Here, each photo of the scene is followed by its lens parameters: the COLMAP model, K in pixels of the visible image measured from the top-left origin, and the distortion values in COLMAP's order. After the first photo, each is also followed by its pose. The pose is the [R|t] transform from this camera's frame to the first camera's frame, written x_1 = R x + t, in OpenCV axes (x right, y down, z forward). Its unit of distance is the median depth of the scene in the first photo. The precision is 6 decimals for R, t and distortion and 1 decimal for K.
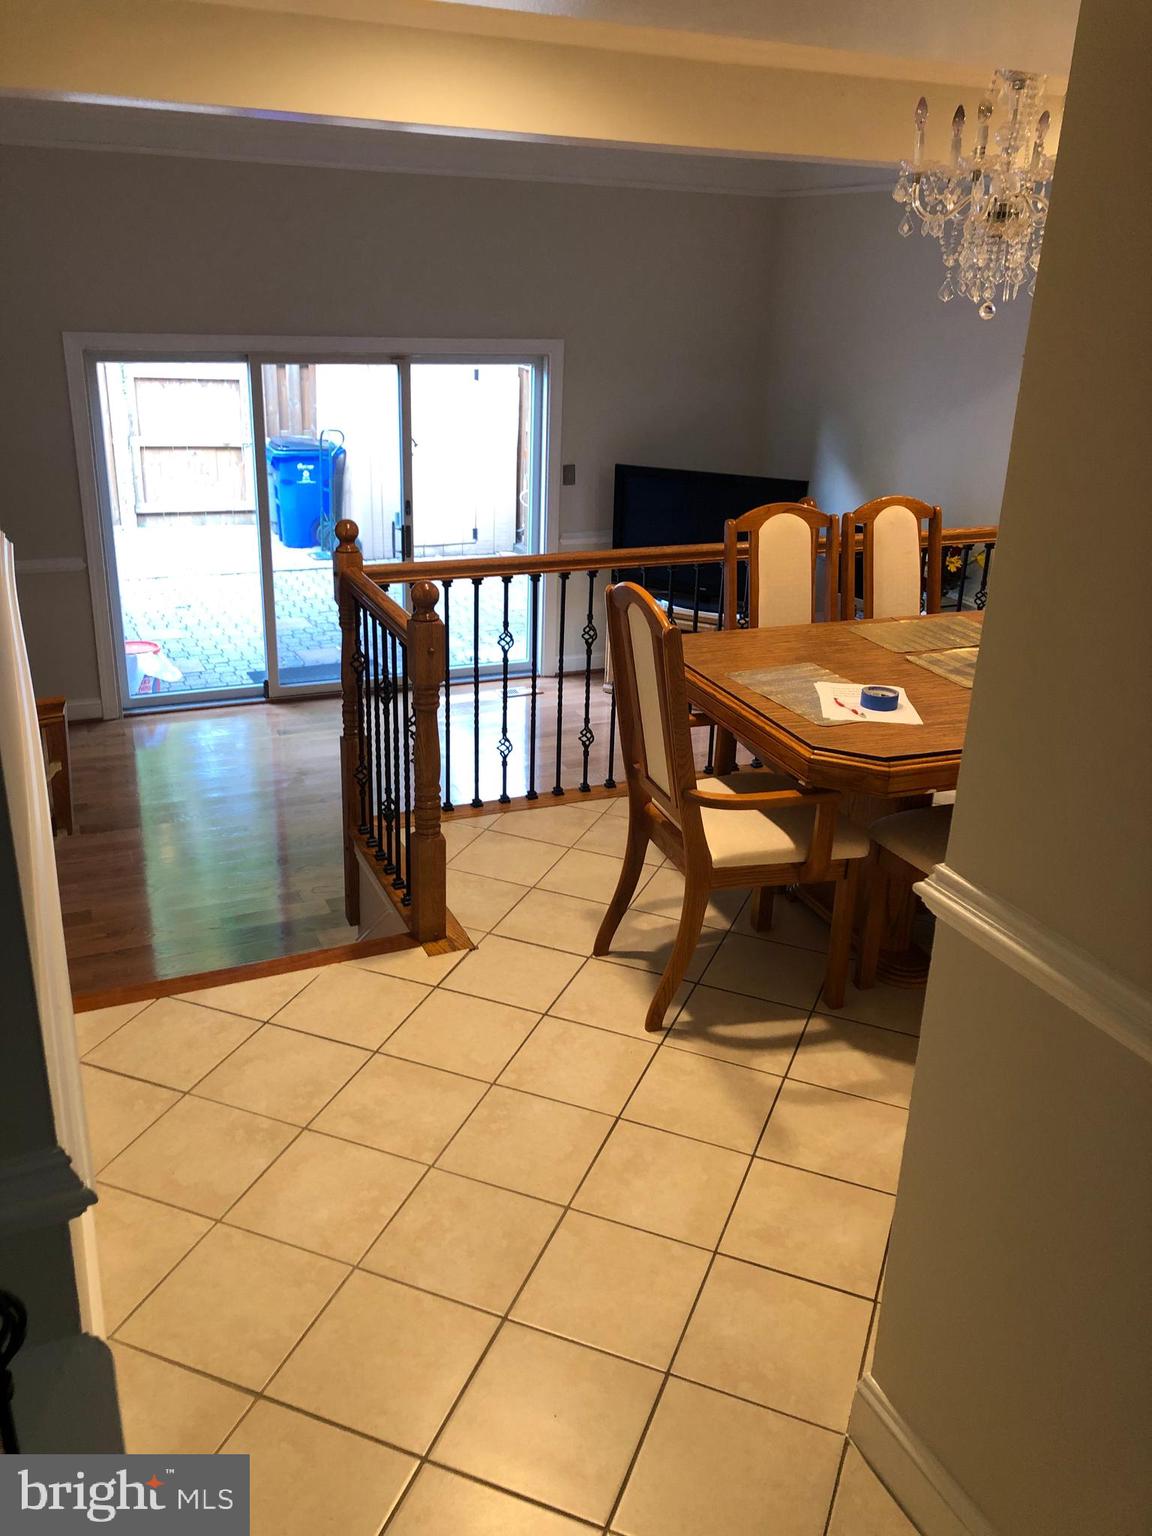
lens RADIAL K [[1249.2, 0, 581.7], [0, 1249.2, 749.6], [0, 0, 1]] dist [0.041579, -0.040414]
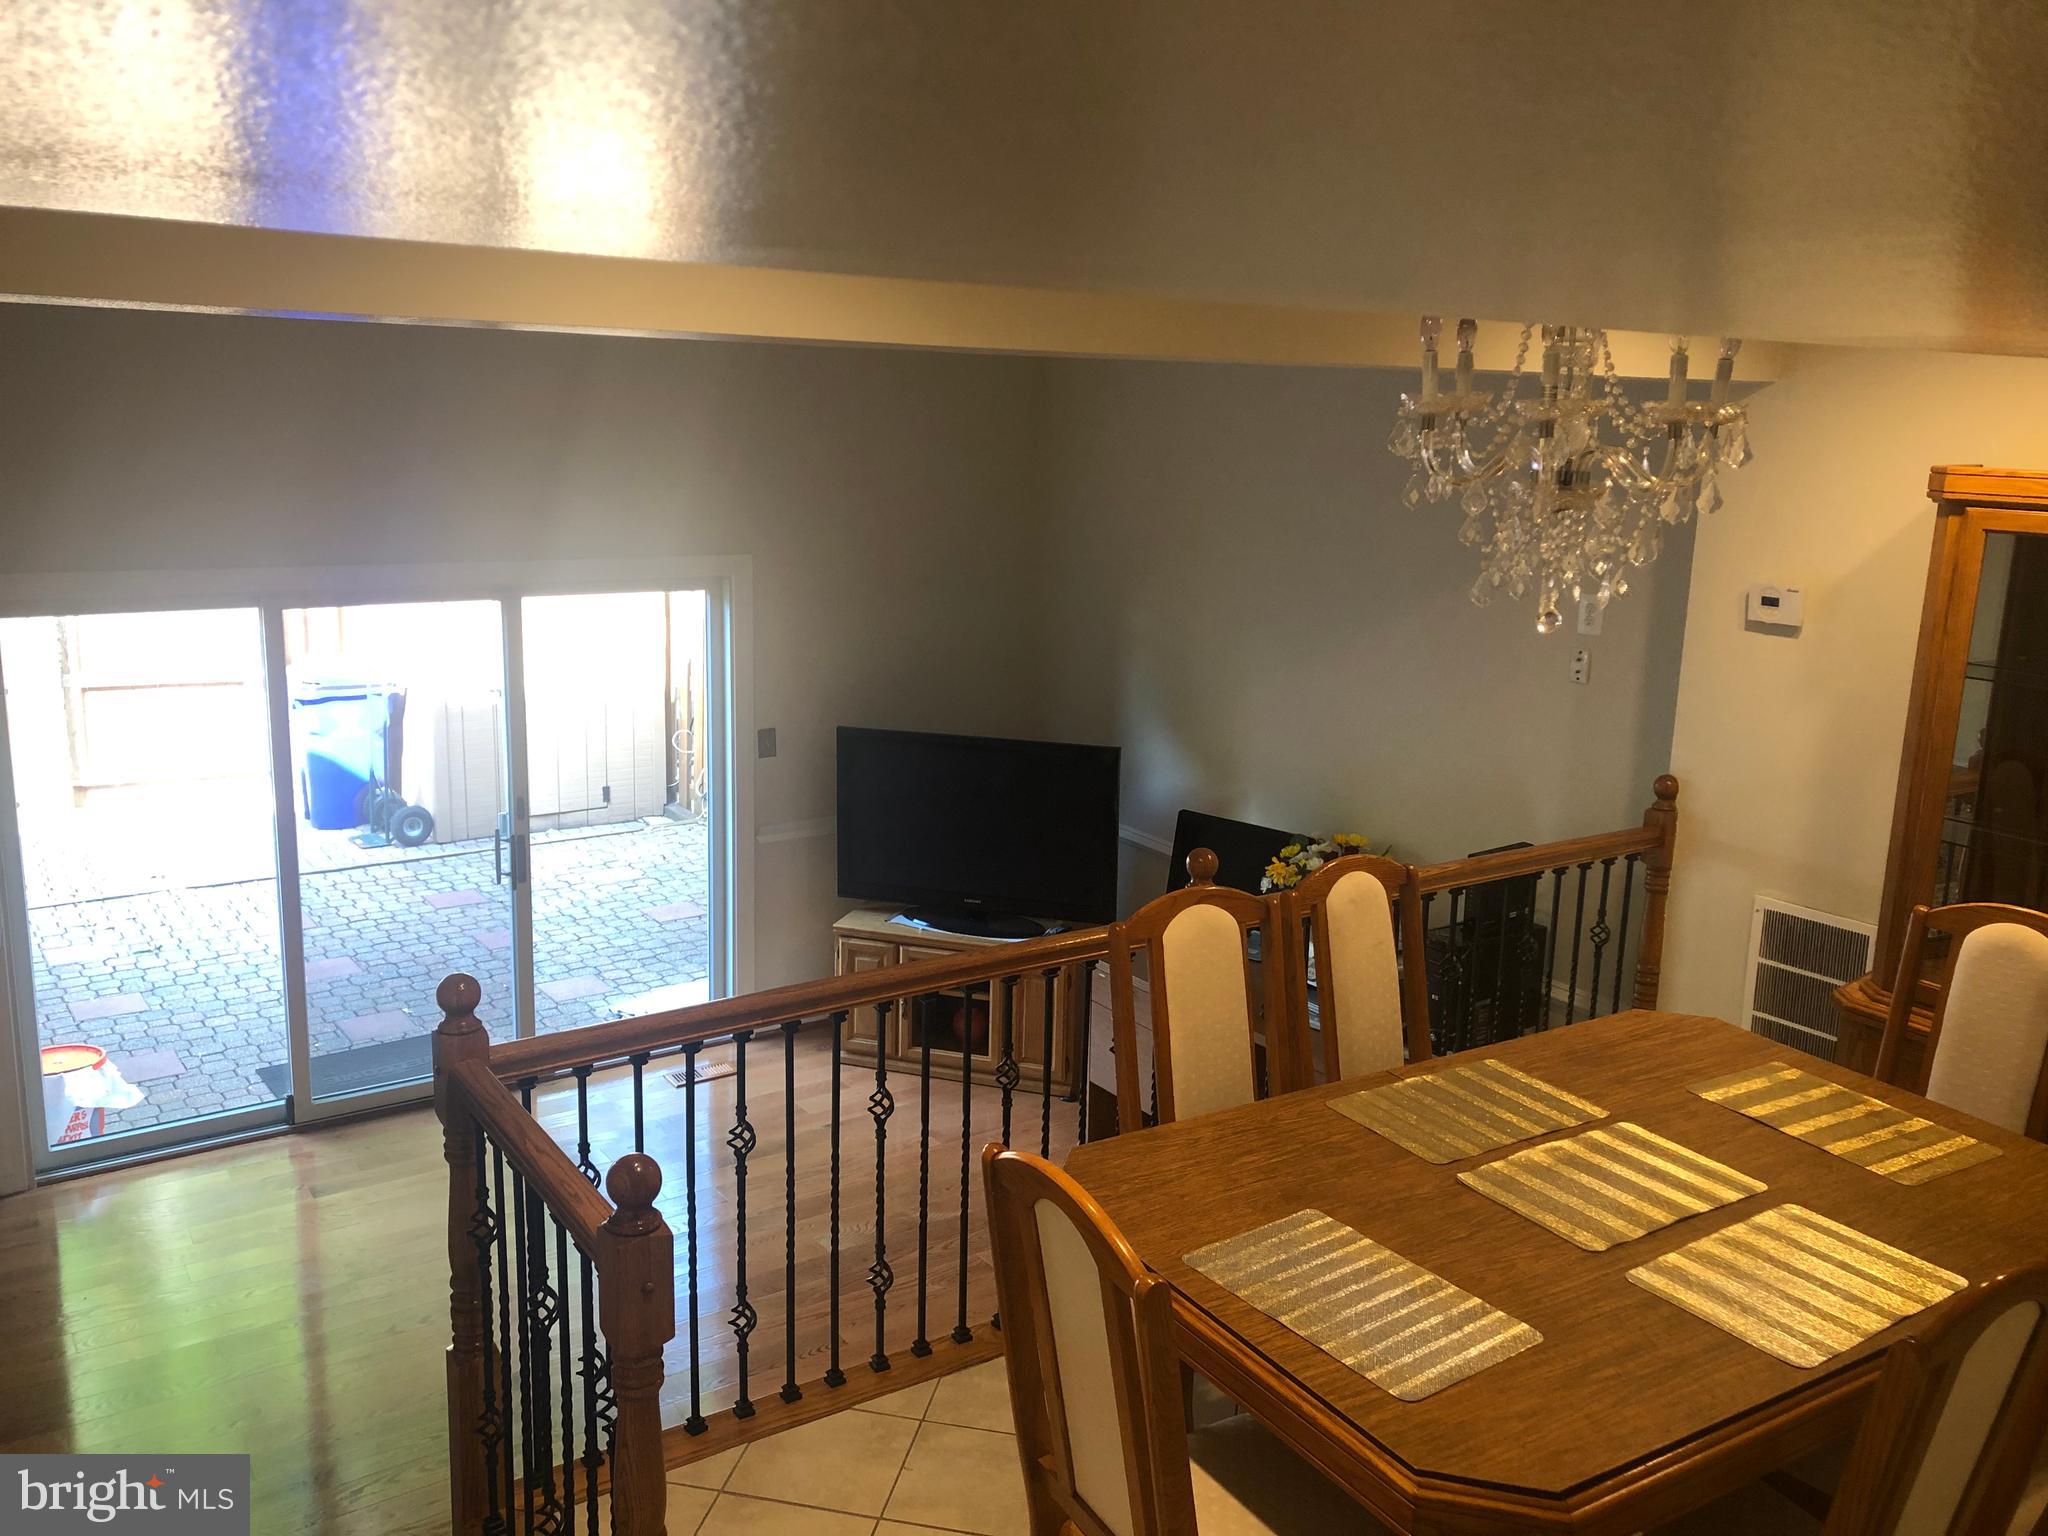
lens RADIAL K [[1665.6, 0, 1011.8], [0, 1665.6, 746.4], [0, 0, 1]] dist [0.041579, -0.040414]
pose [[0.984605, -0.043481, 0.169299, -0.063432], [0.069262, 0.986333, -0.149497, -0.147919], [-0.160485, 0.158922, 0.974160, 0.204365]]
